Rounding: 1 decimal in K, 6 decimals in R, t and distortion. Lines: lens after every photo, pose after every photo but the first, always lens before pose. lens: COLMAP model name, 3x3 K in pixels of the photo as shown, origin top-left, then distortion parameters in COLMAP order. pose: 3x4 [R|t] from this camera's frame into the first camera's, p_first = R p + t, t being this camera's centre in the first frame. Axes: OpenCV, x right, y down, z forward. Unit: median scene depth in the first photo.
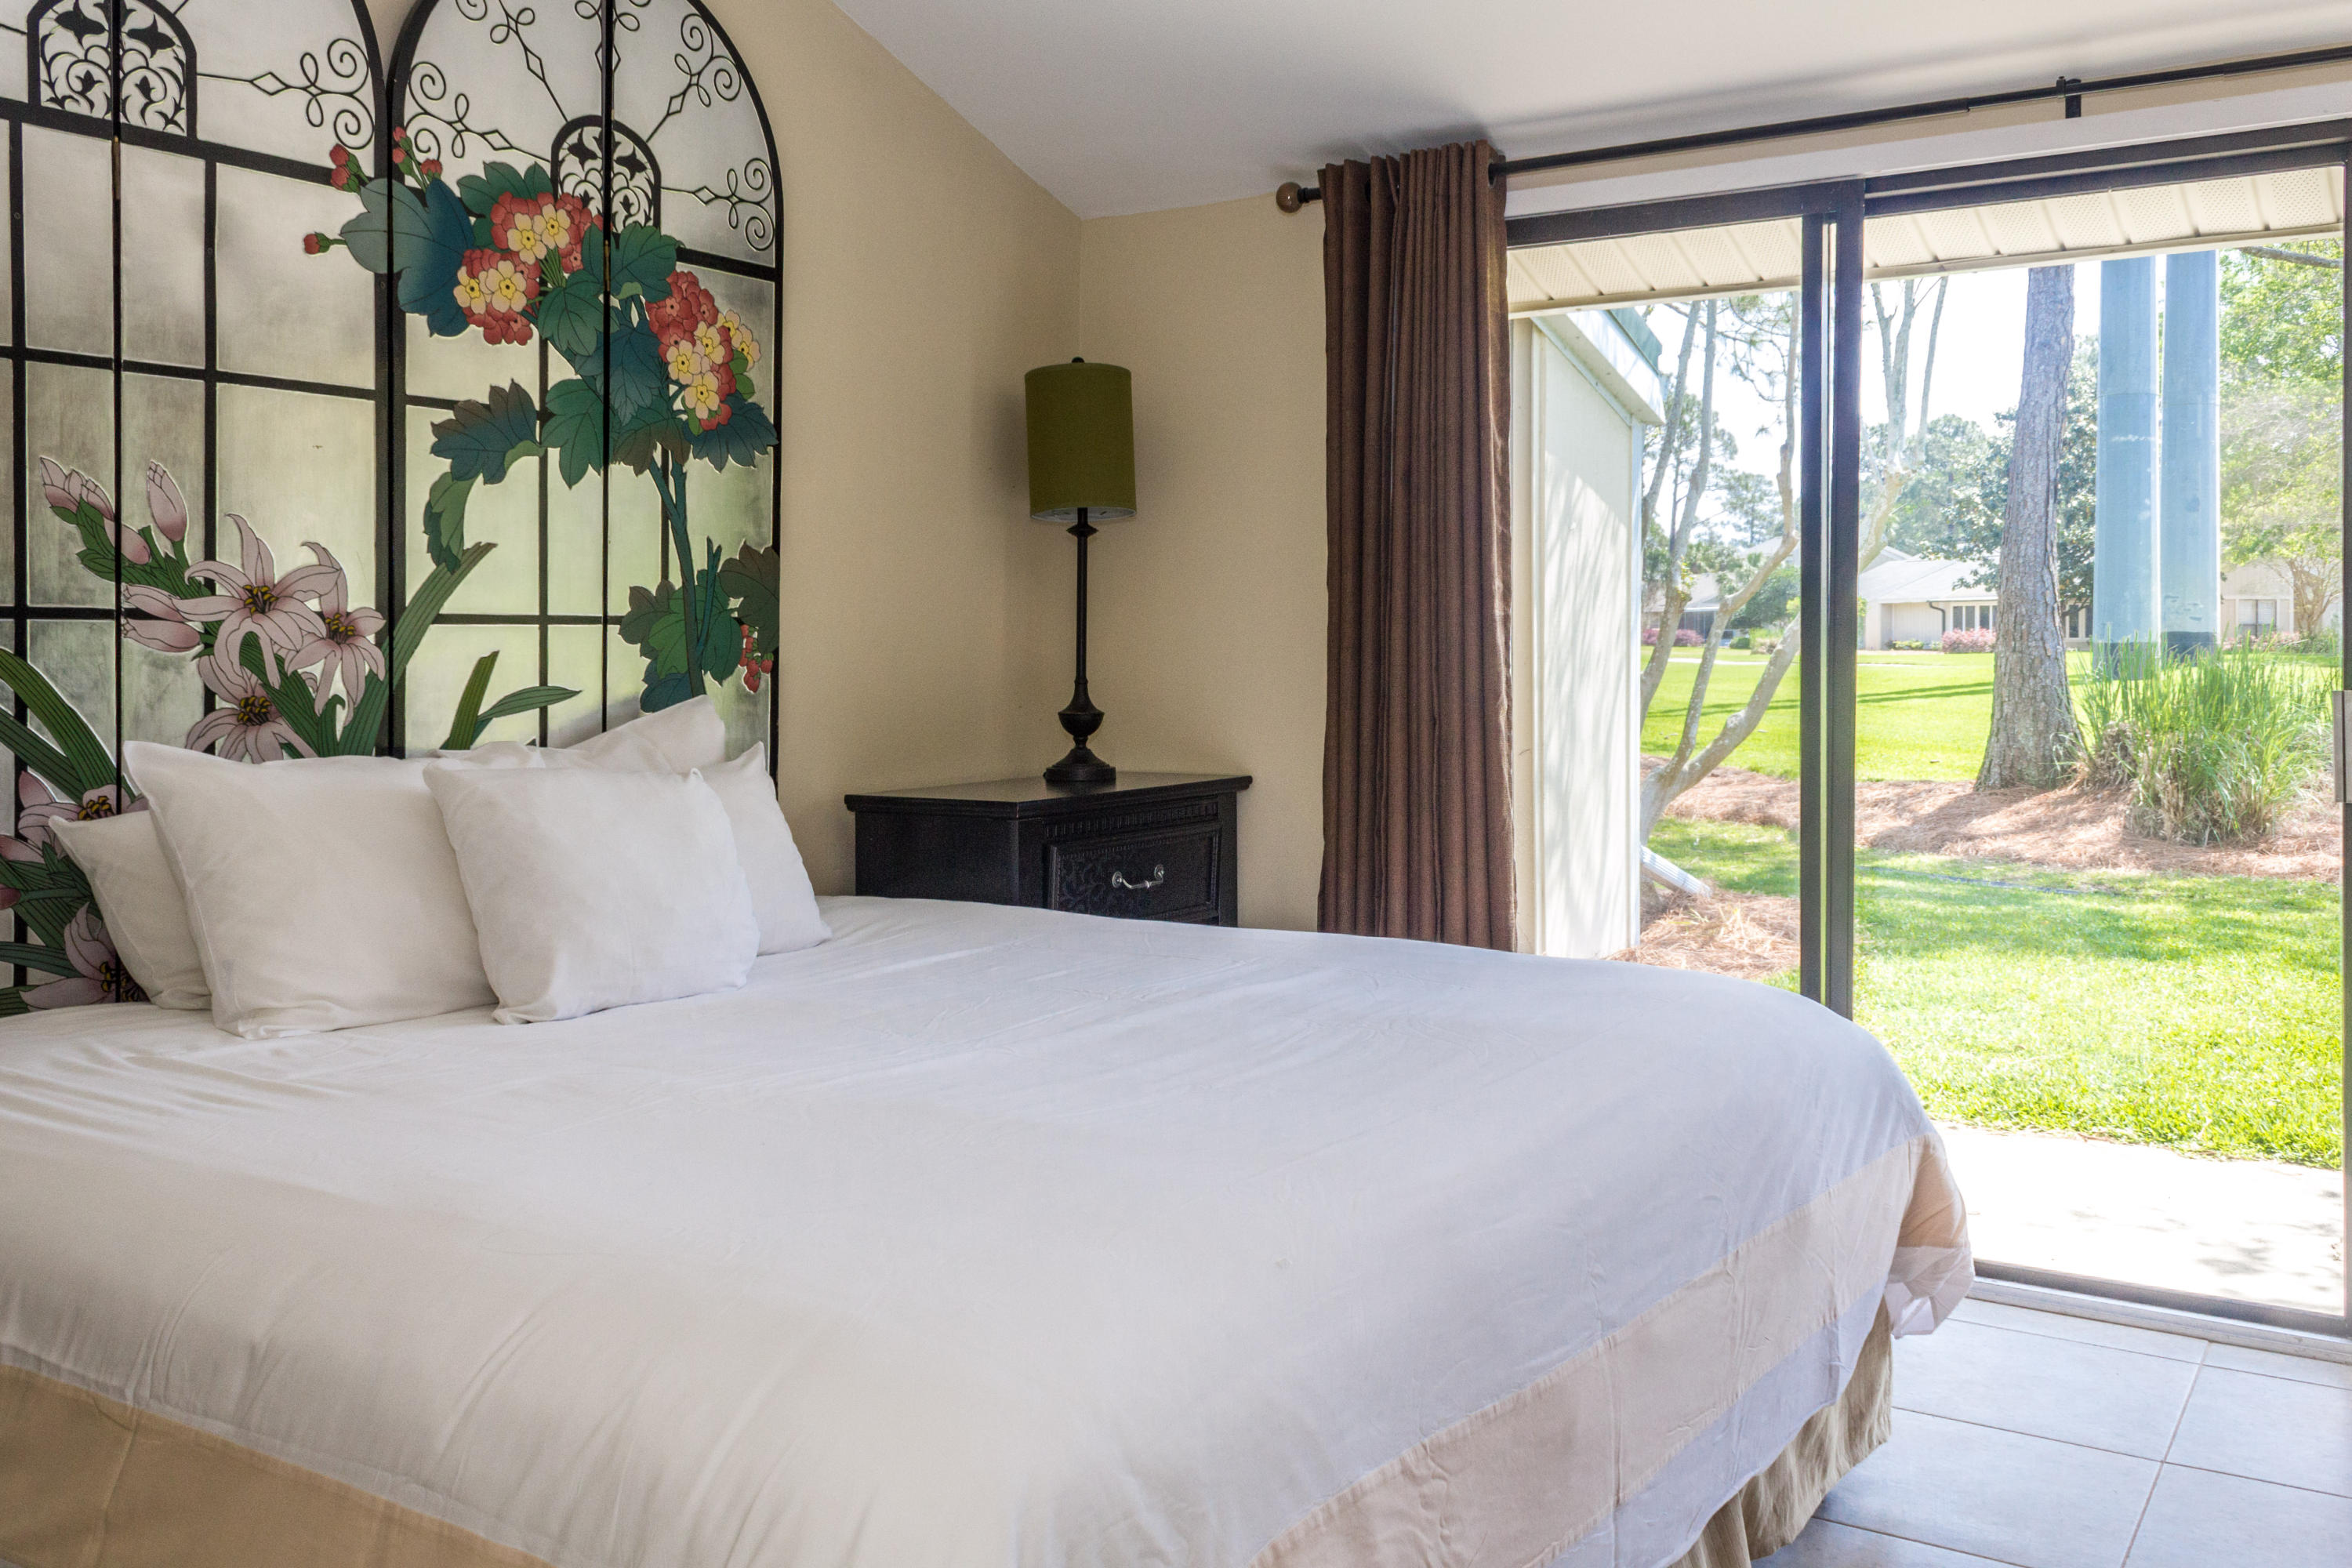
lens RADIAL K [[1930.4, 0, 1126.6], [0, 1930.4, 785.4], [0, 0, 1]] dist [0.014835, -0.007199]
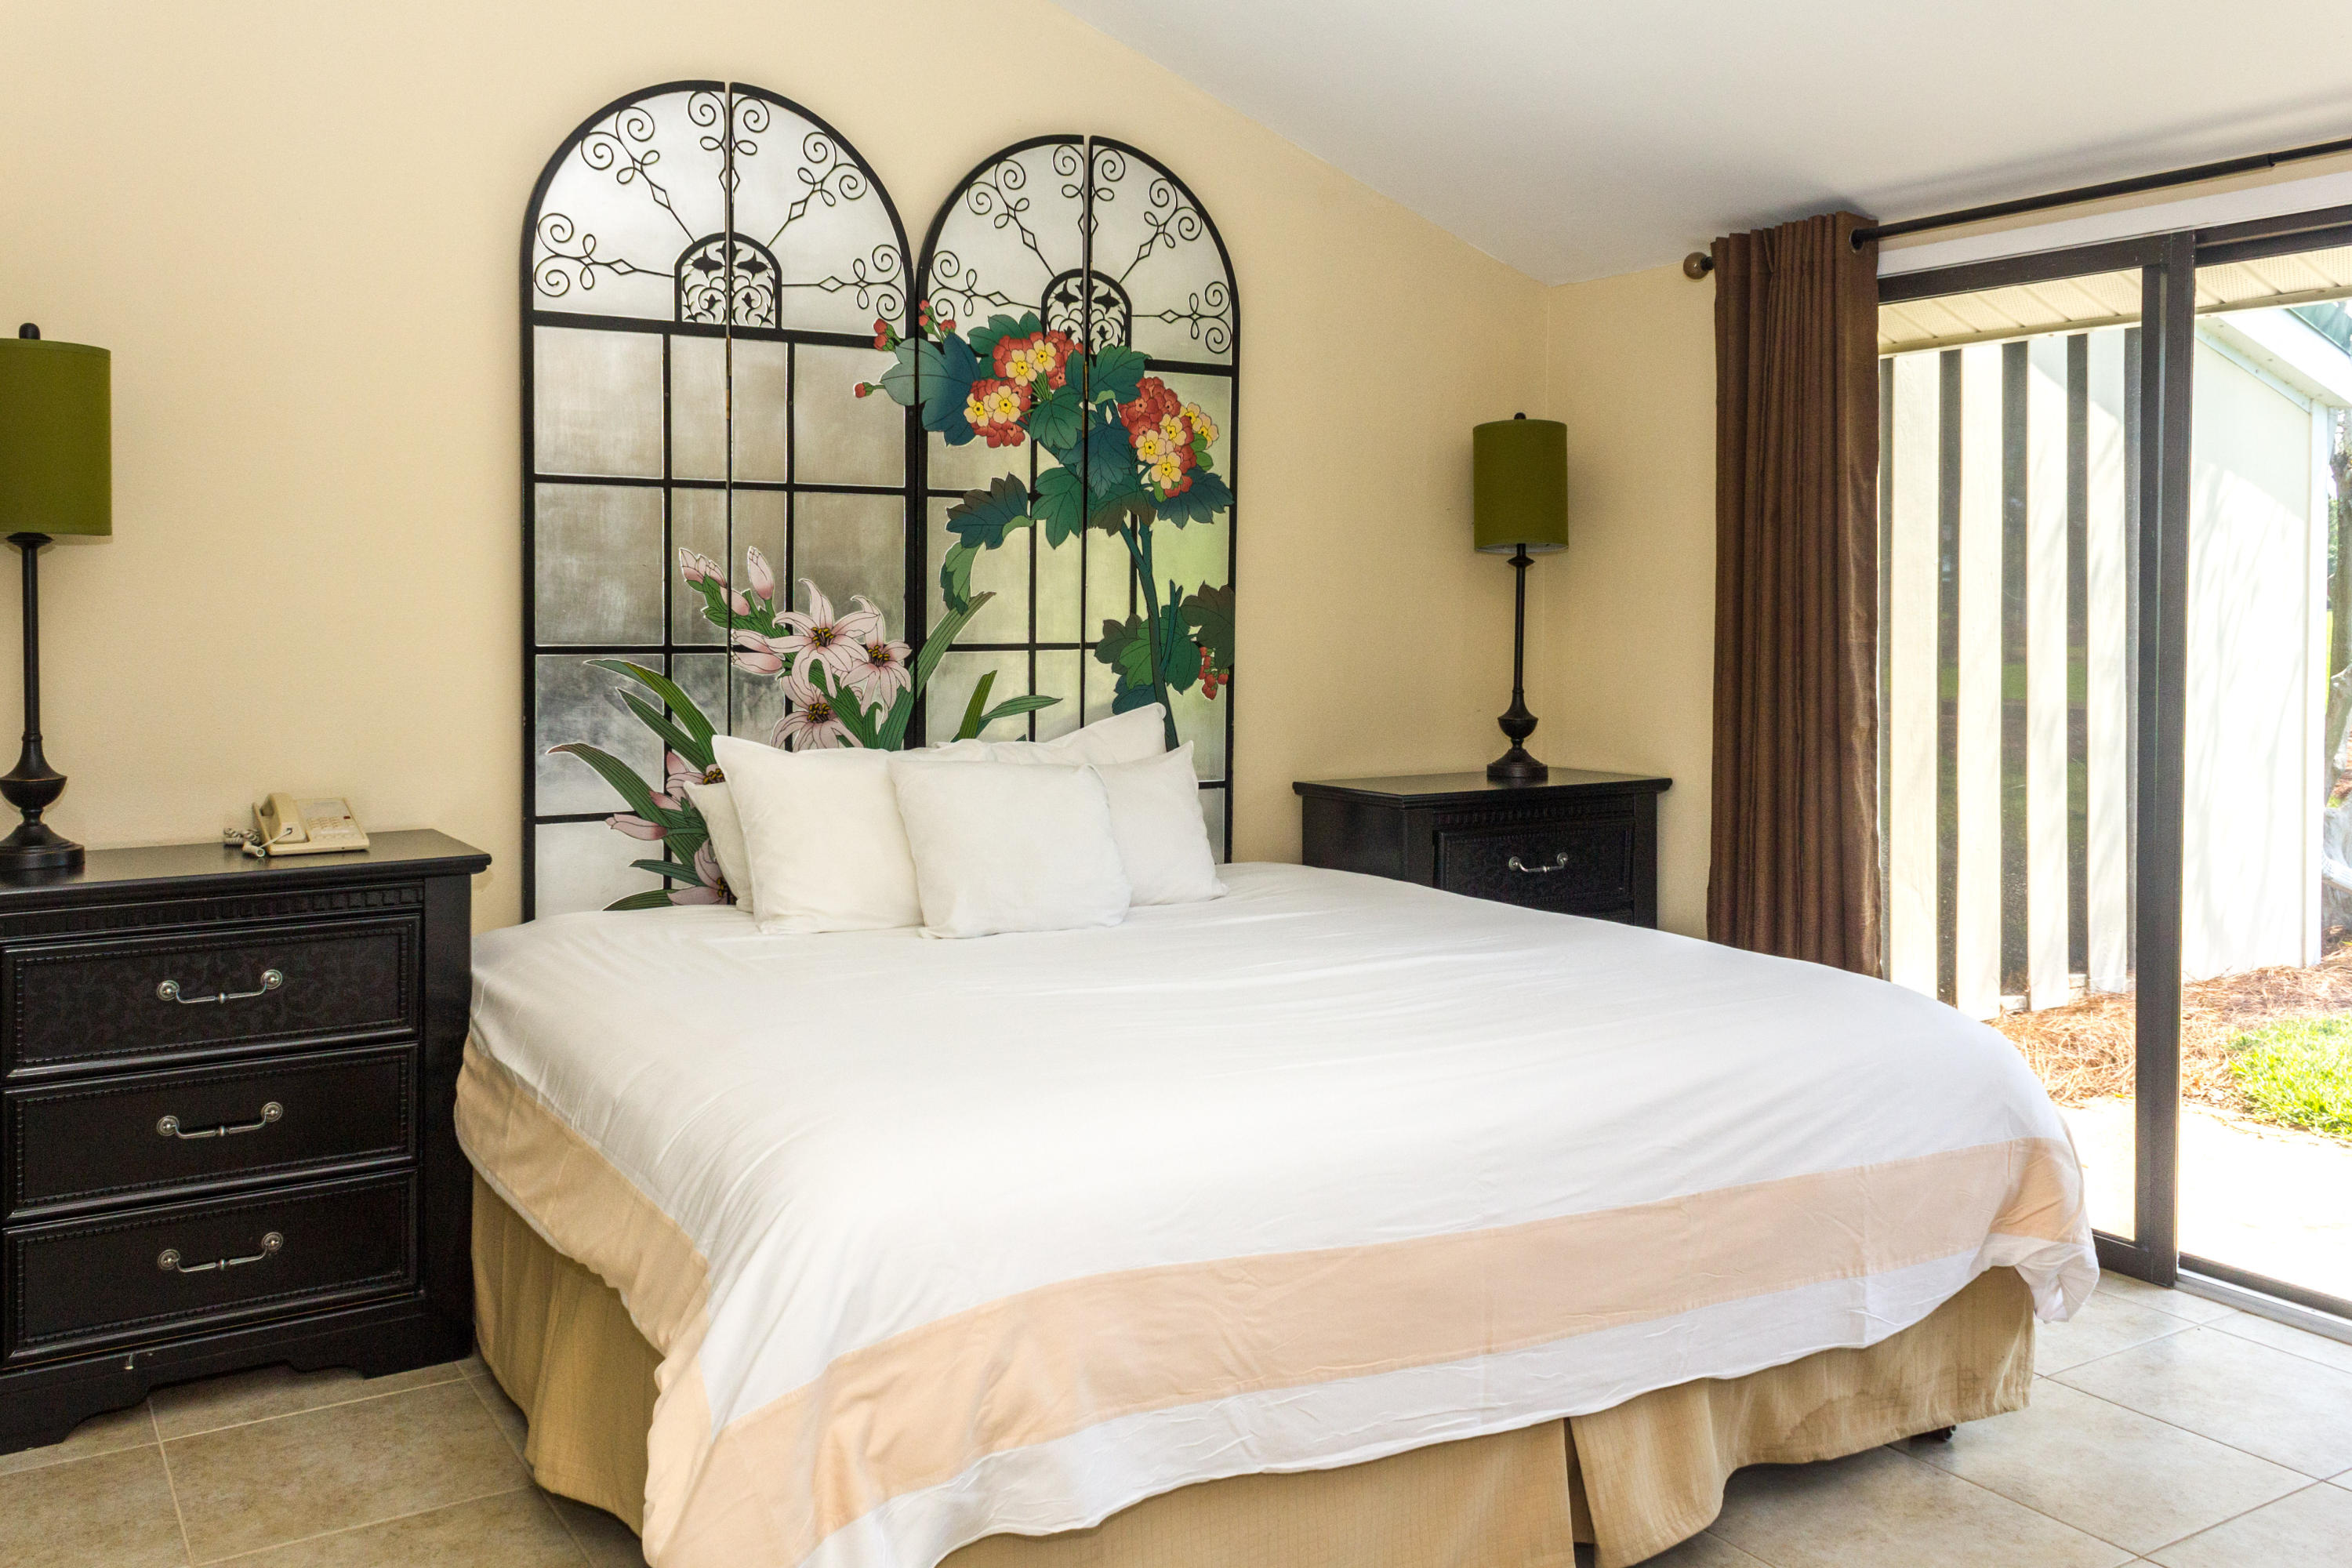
lens RADIAL K [[1897.7, 0, 1140.9], [0, 1897.7, 789.4], [0, 0, 1]] dist [0.032501, -0.006898]
pose [[0.903574, 0.045739, -0.425983, 0.337626], [-0.034433, 0.998821, 0.034209, -0.033768], [0.427045, -0.016242, 0.904084, -0.172052]]
